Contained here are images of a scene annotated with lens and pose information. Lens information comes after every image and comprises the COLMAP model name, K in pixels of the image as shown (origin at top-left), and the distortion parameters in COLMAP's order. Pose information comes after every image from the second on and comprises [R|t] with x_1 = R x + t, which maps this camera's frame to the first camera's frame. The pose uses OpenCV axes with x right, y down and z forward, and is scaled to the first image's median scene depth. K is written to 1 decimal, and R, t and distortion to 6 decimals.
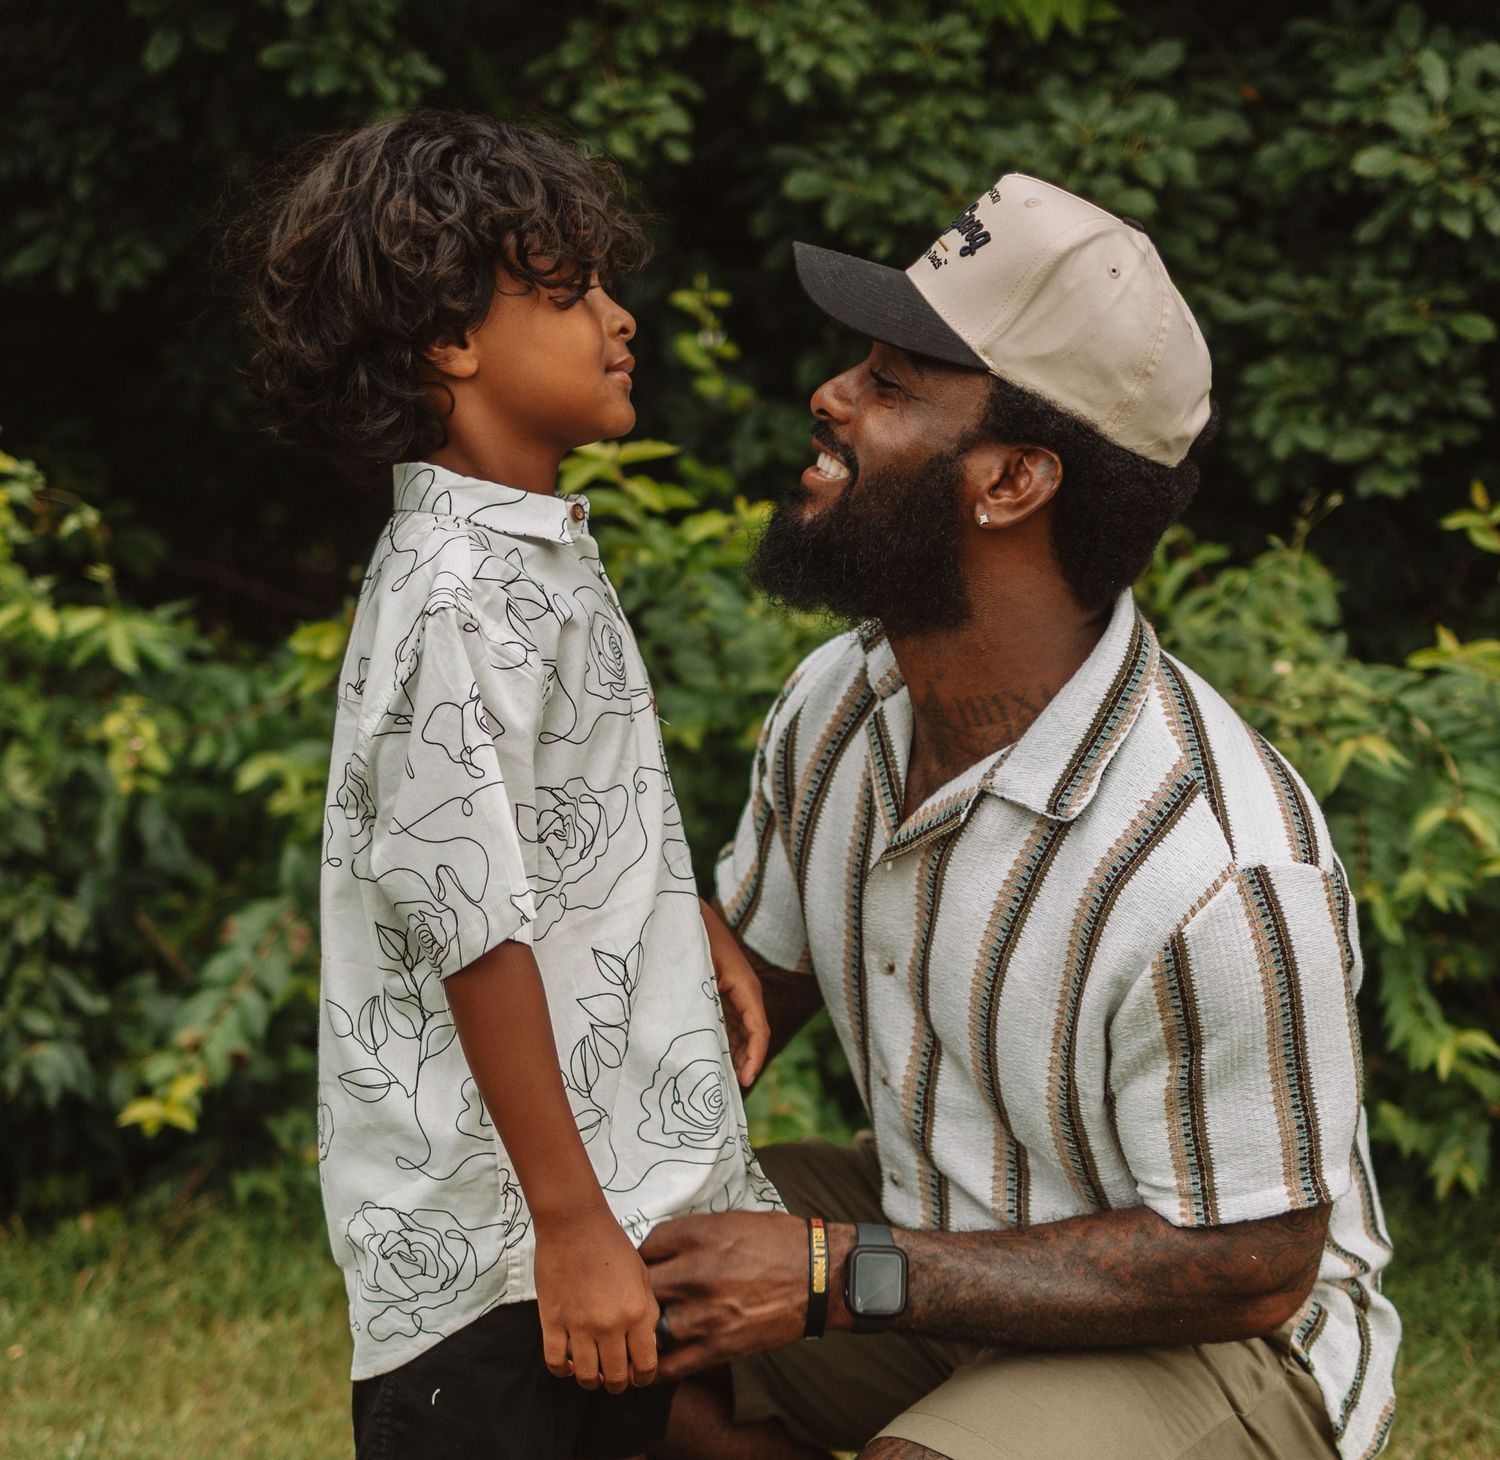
lens RADIAL K [[3139.2, 0, 749.3], [0, 3139.2, 958.7], [0, 0, 1]] dist [-0.019935, -0.149433]
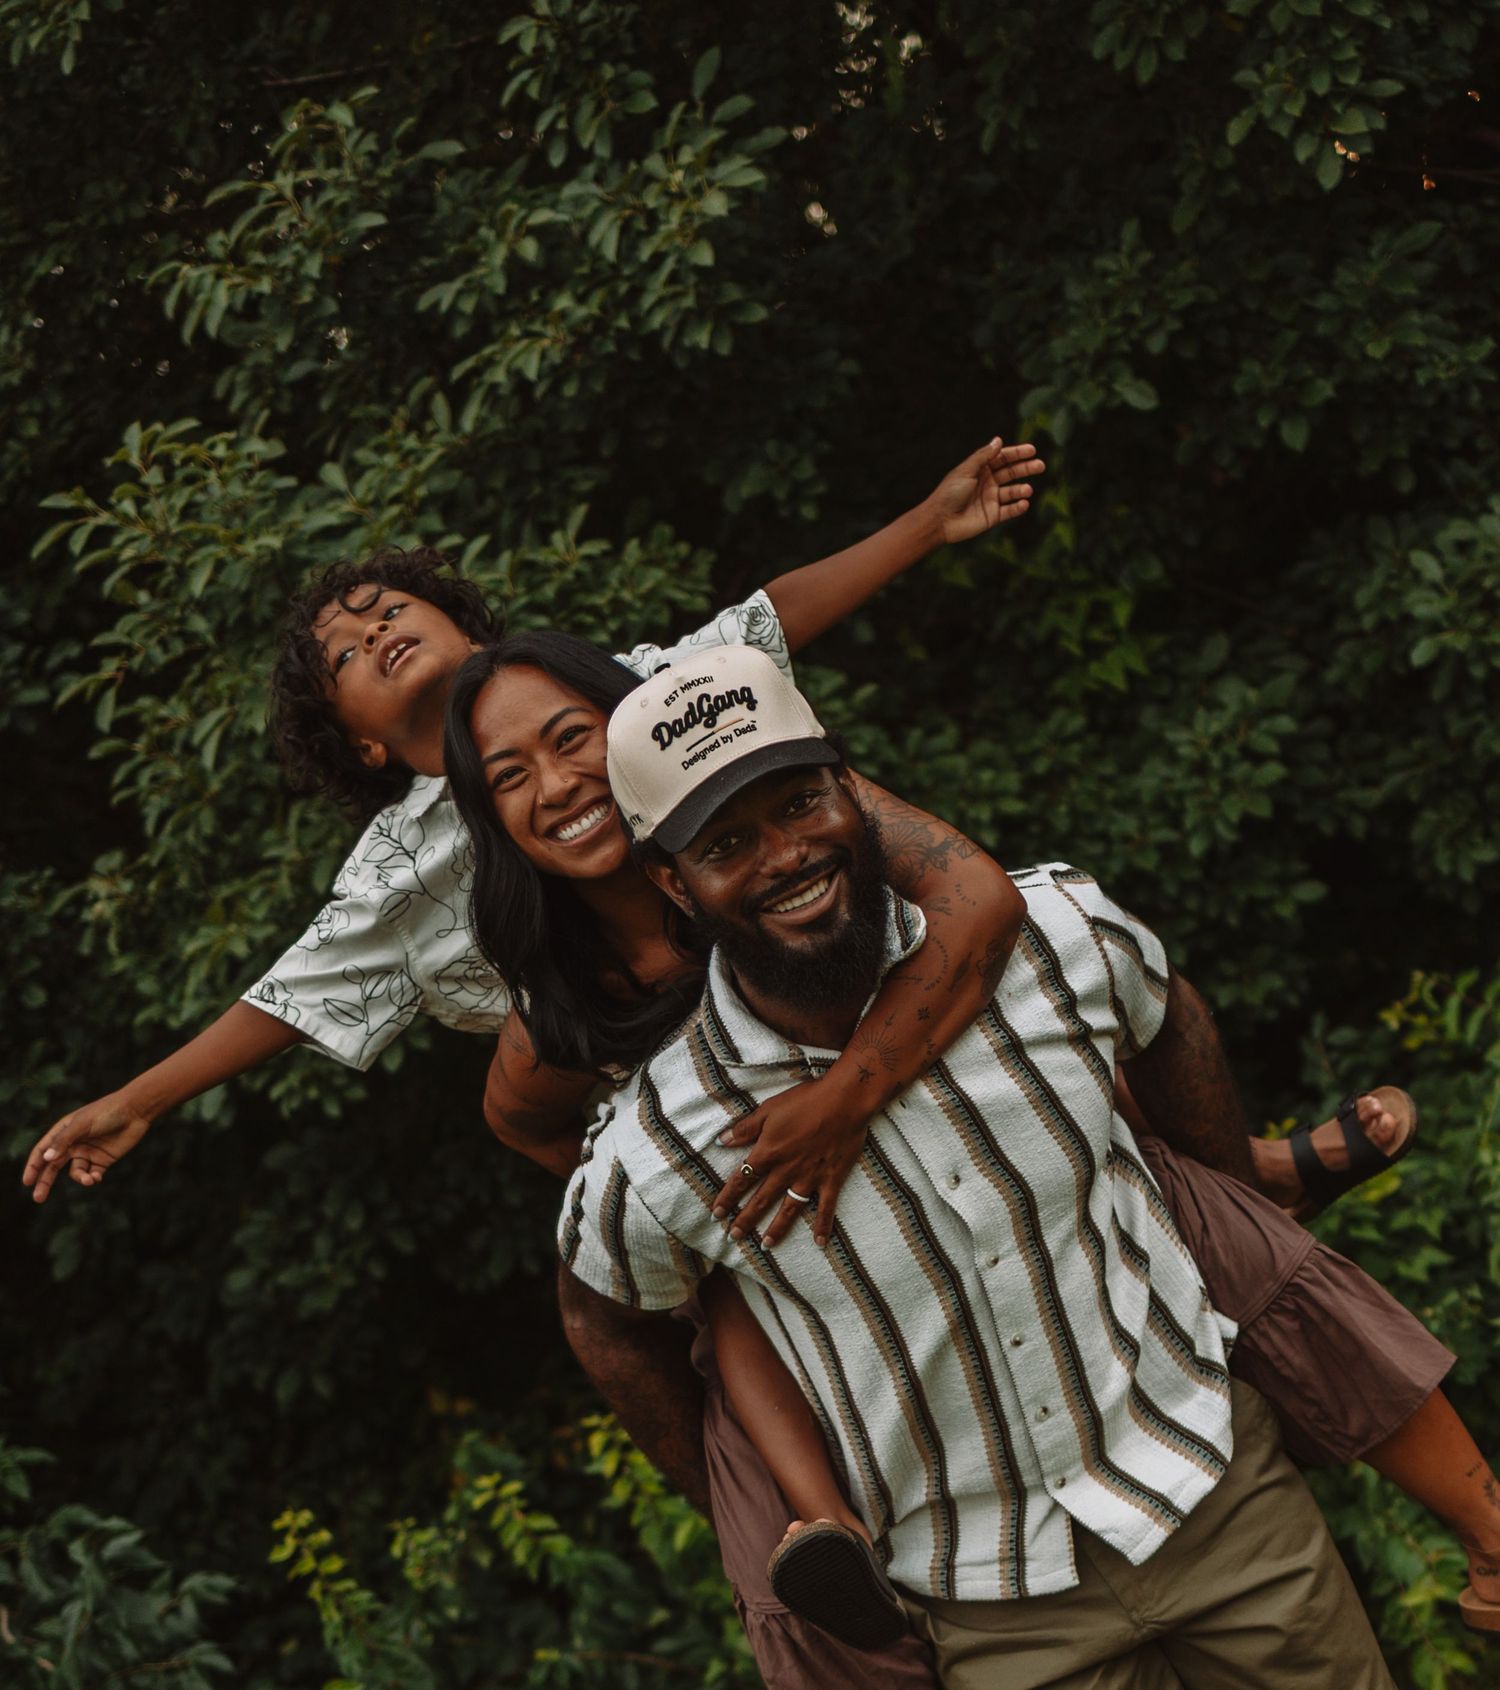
lens RADIAL K [[3191.7, 0, 1013.0], [0, 3191.7, 1259.4], [0, 0, 1]] dist [-0.019479, 0.086167]
pose [[0.856077, -0.516843, -0.002162, -0.060253], [0.516142, 0.855119, -0.048673, -0.069131], [0.027005, 0.040552, 0.998812, -0.254429]]
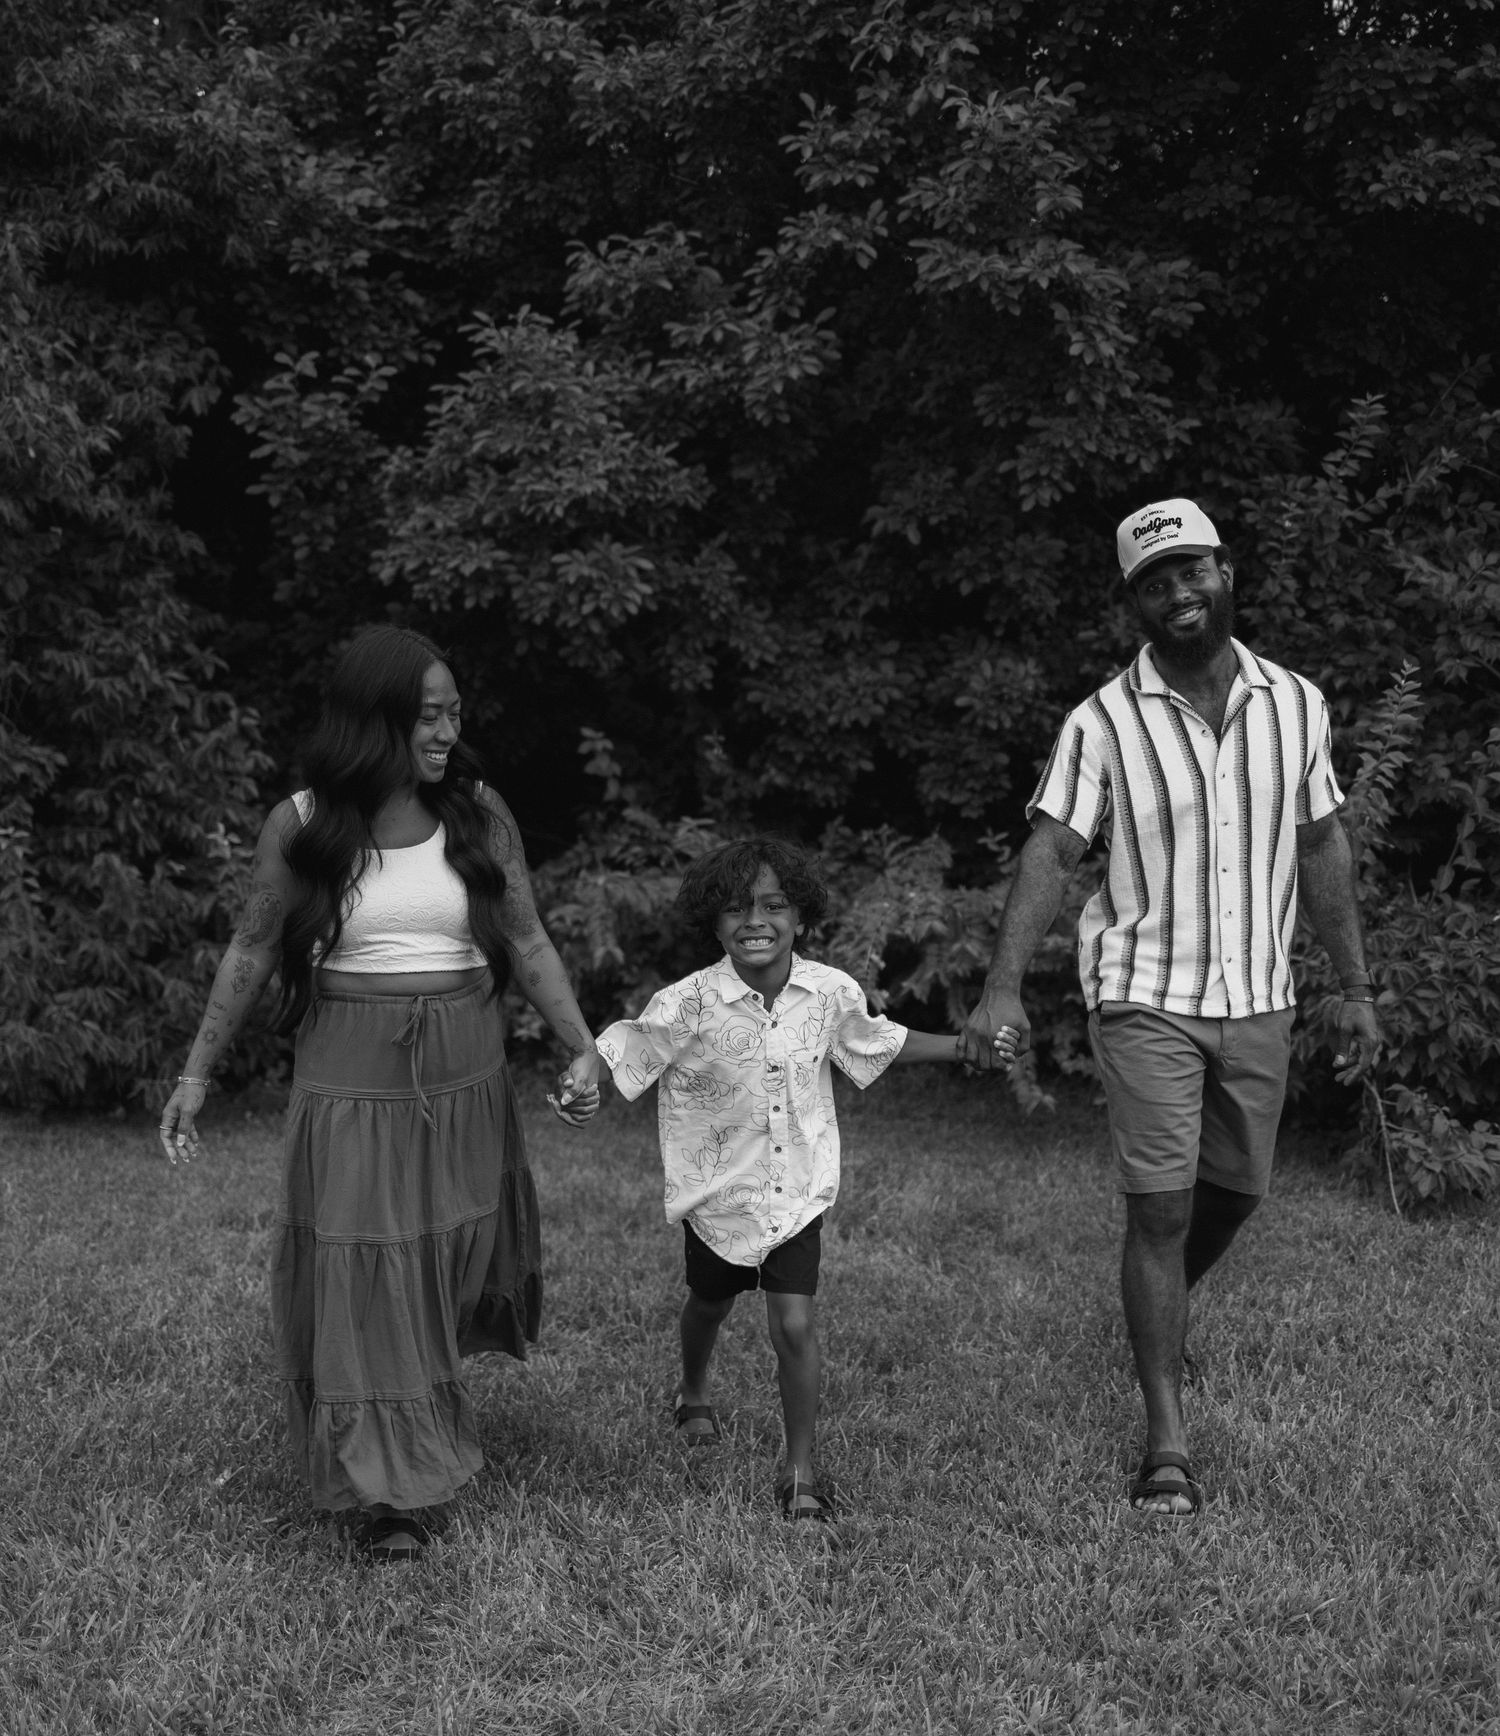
lens RADIAL K [[2202.3, 0, 750.0], [0, 2202.3, 868.0], [0, 0, 1]] dist [0.005790, 0.064438]
pose [[0.999208, 0.027967, 0.028296, -0.036382], [-0.026336, 0.998058, -0.056459, 0.004803], [-0.029820, 0.055669, 0.998004, -0.890045]]
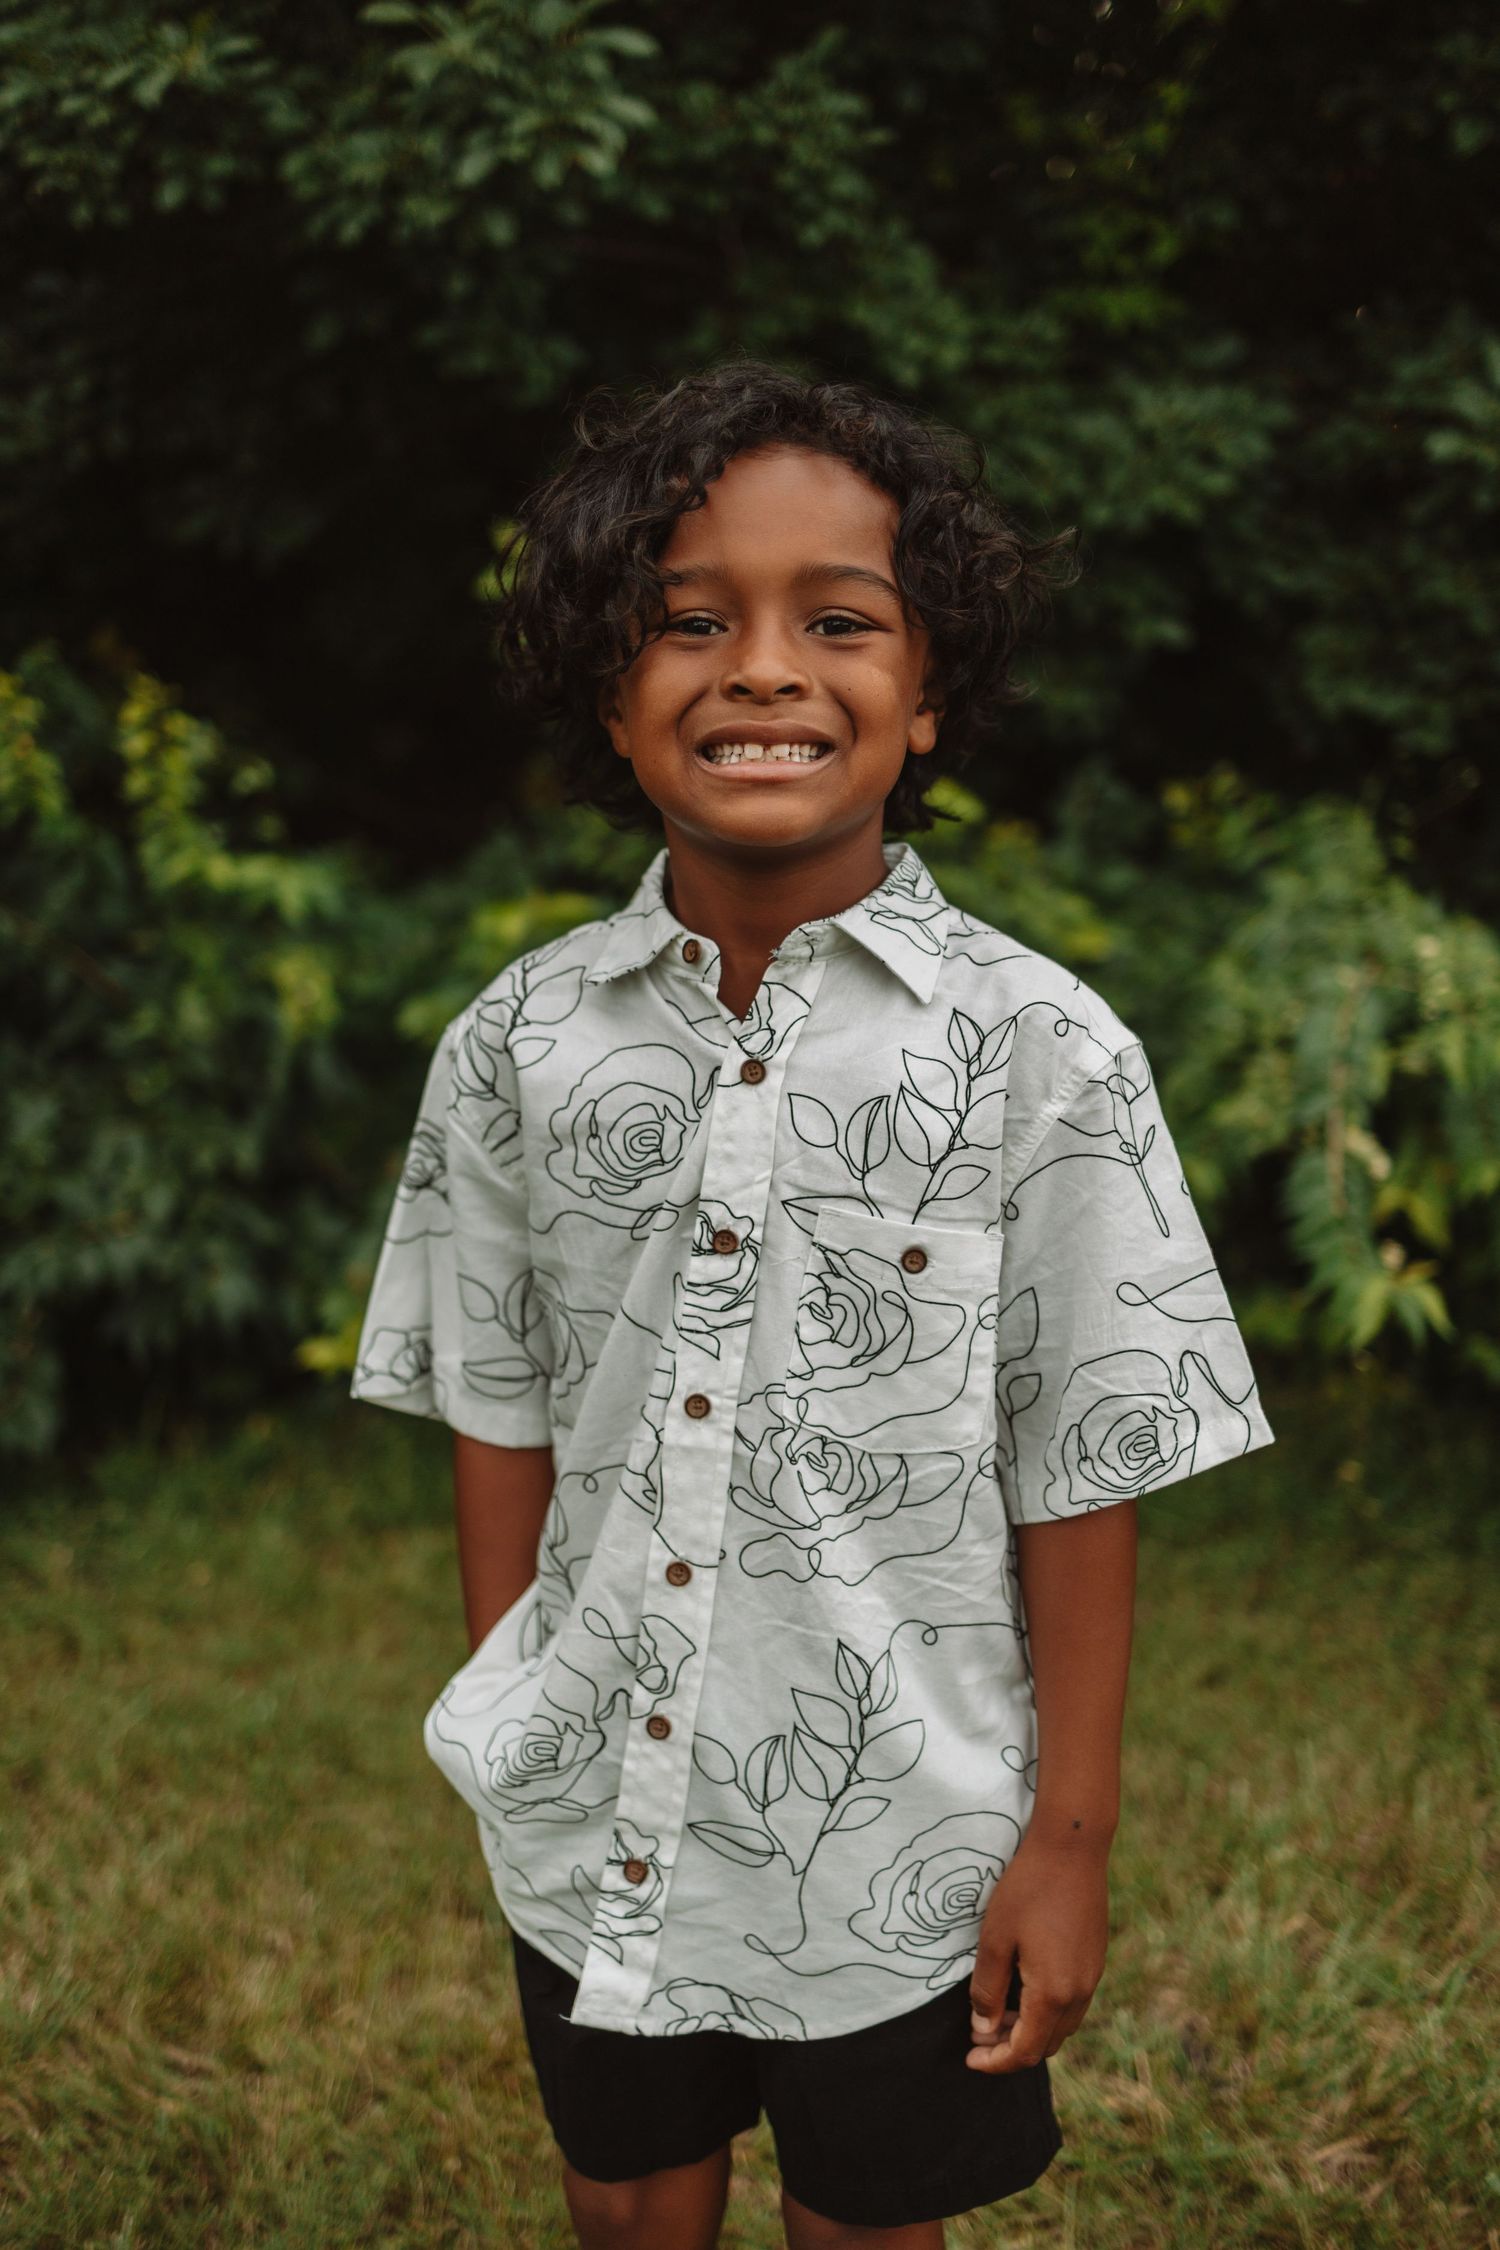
lens RADIAL K [[2213.1, 0, 749.2], [0, 2213.1, 1114.7], [0, 0, 1]] dist [-0.011849, -0.002785]
pose [[0.999817, 0.003013, 0.018918, -0.054129], [-0.003850, 0.999006, 0.044399, -0.054932], [-0.018765, -0.044464, 0.998835, 0.223978]]
